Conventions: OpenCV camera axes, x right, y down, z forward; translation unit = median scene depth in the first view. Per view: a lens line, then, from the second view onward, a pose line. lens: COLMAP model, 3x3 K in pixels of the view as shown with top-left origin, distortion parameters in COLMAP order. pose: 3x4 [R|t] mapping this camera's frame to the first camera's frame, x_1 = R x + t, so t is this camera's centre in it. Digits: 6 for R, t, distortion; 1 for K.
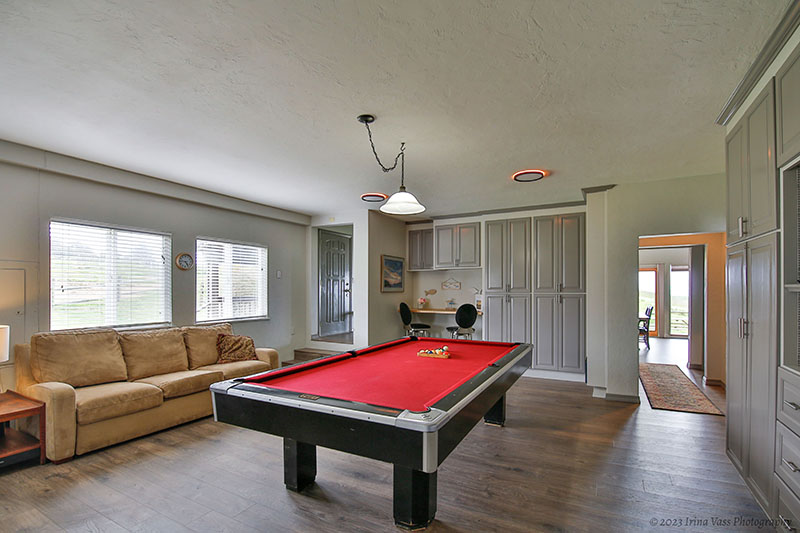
lens RADIAL K [[370.7, 0, 402.6], [0, 370.7, 289.7], [0, 0, 1]] dist [-0.002245, -0.000099]
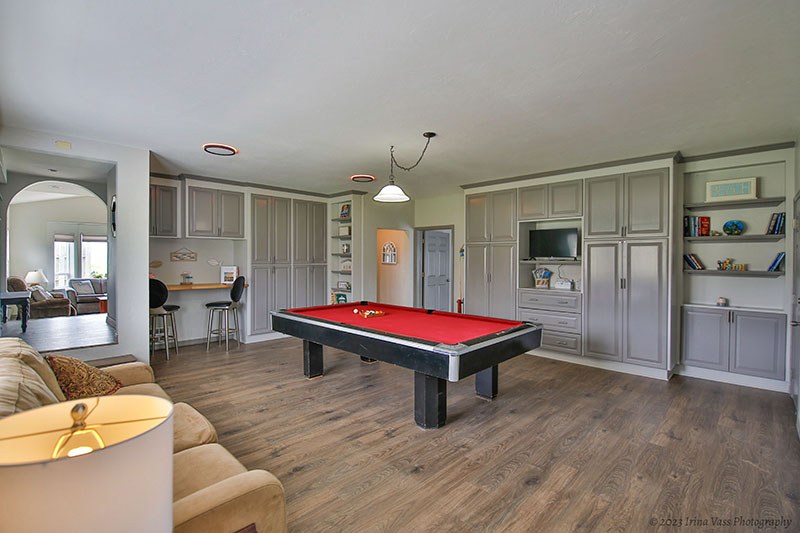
lens RADIAL K [[375.3, 0, 400.0], [0, 375.3, 266.5], [0, 0, 1]] dist [-0.030767, 0.000148]
pose [[0.278647, -0.021657, 0.960149, -0.720251], [-0.002475, 0.999726, 0.023268, -0.012849], [-0.960390, -0.008860, 0.278517, 0.370656]]
